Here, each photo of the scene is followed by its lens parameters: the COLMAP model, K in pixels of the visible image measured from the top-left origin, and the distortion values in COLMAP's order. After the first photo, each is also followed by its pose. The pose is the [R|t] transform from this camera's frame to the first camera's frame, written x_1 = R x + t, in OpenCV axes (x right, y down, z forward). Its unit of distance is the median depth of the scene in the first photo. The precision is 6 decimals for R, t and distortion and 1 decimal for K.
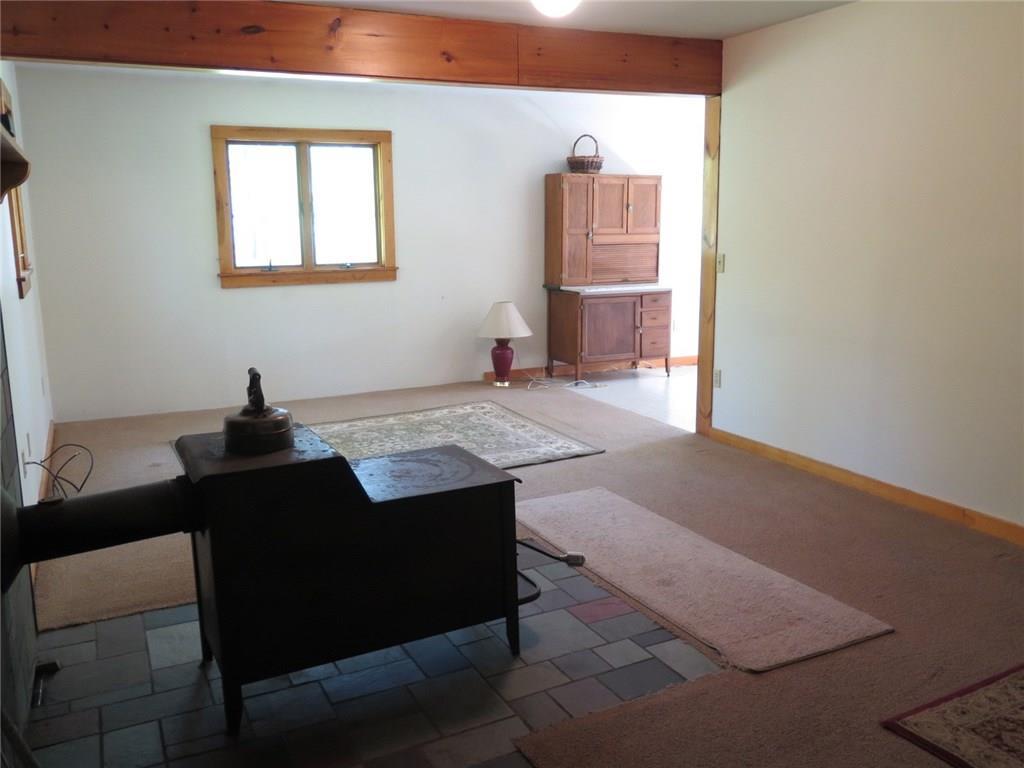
lens RADIAL K [[861.1, 0, 514.7], [0, 861.1, 378.1], [0, 0, 1]] dist [-0.025665, 0.024607]
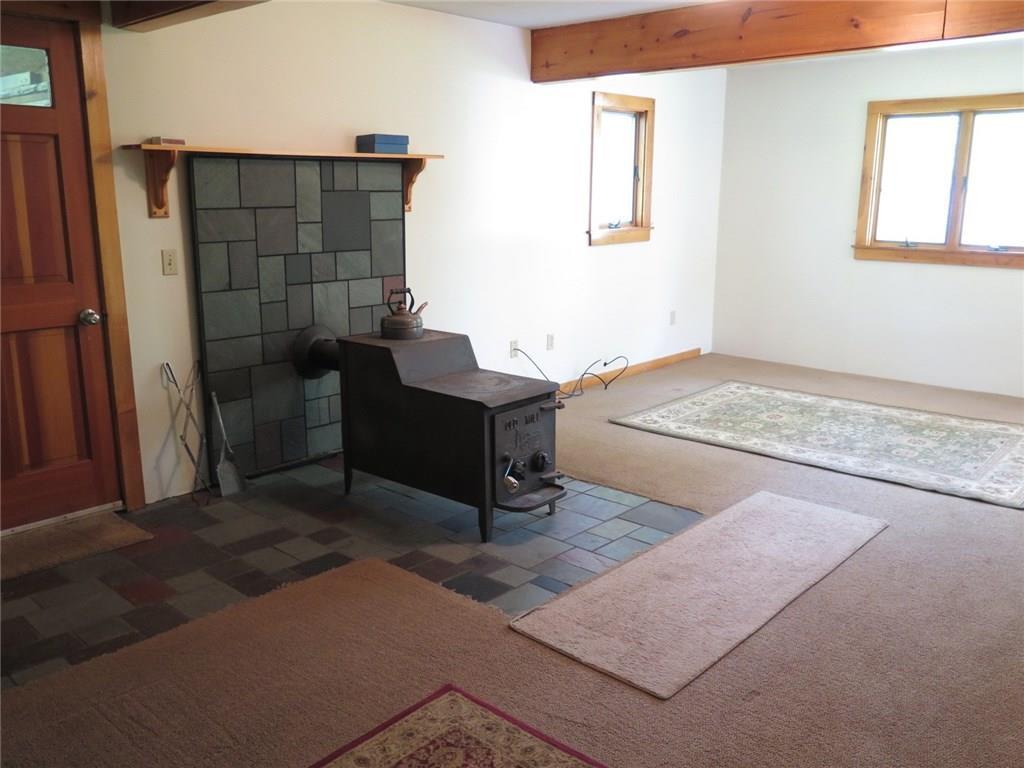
lens RADIAL K [[861.1, 0, 516.7], [0, 861.1, 387.0], [0, 0, 1]] dist [-0.025665, 0.024607]
pose [[0.356420, 0.220216, -0.908003, 0.565386], [-0.178684, 0.969955, 0.165102, -0.059814], [0.917080, 0.103399, 0.385061, 0.267442]]
